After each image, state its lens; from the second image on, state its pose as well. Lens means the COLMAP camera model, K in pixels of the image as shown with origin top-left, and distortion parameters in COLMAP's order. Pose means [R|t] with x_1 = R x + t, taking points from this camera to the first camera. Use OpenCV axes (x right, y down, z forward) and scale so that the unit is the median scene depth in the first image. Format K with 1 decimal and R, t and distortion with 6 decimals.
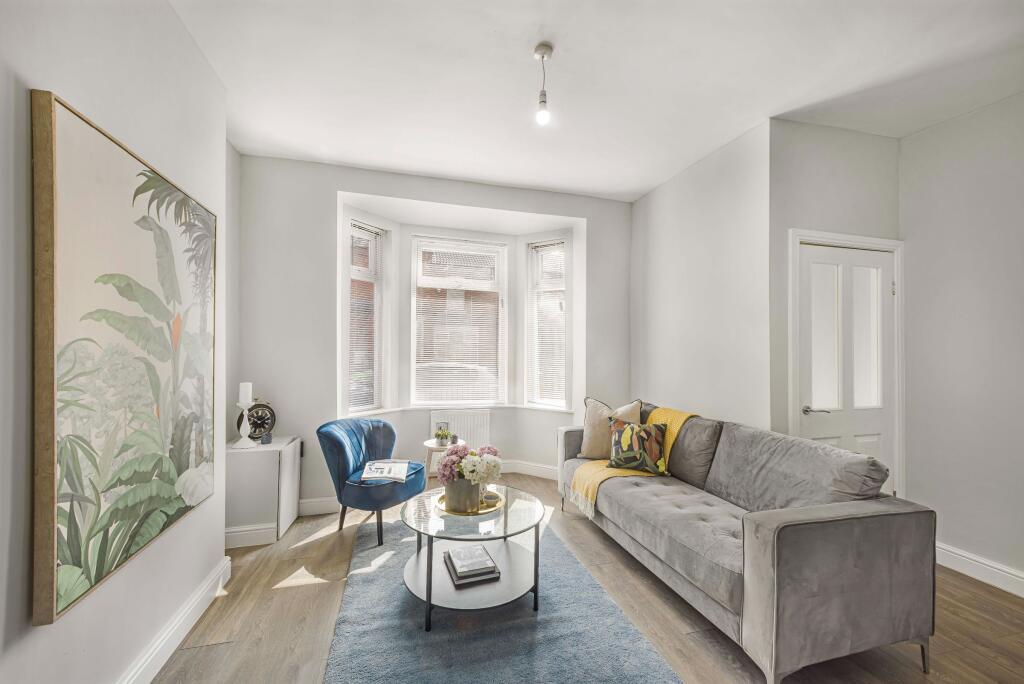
lens RADIAL K [[402.2, 0, 510.3], [0, 402.2, 346.9], [0, 0, 1]] dist [-0.001881, 0.000405]
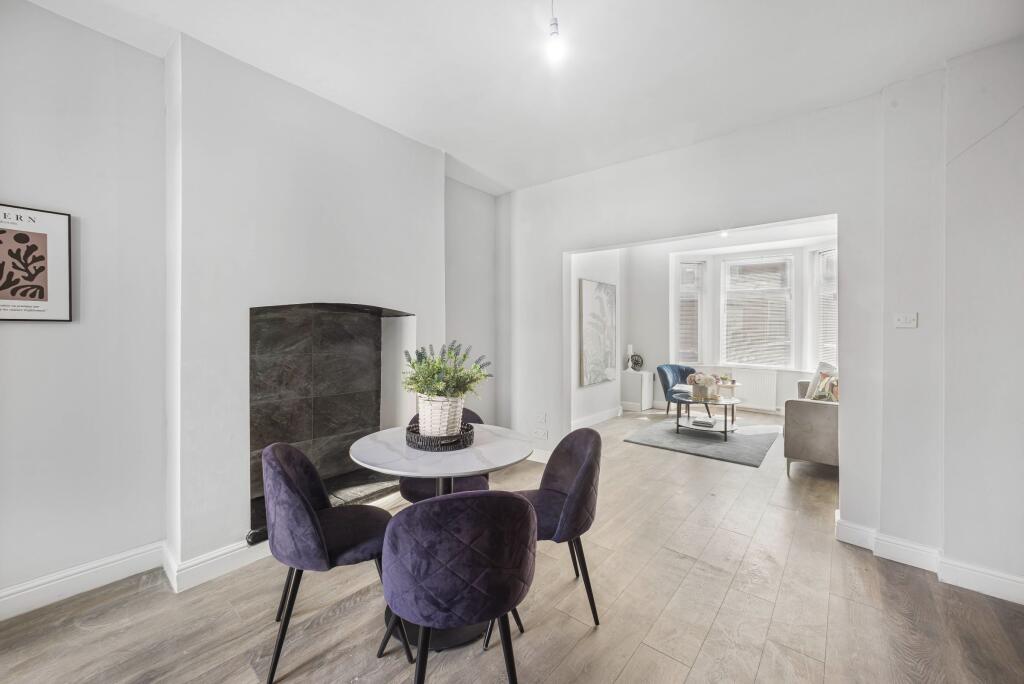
lens RADIAL K [[402.2, 0, 511.4], [0, 402.2, 336.0], [0, 0, 1]] dist [-0.001881, 0.000405]
pose [[0.575008, 0.002349, -0.818145, 0.902593], [0.011844, 0.999867, 0.011195, -0.000087], [0.818062, -0.016127, 0.574903, -0.965009]]
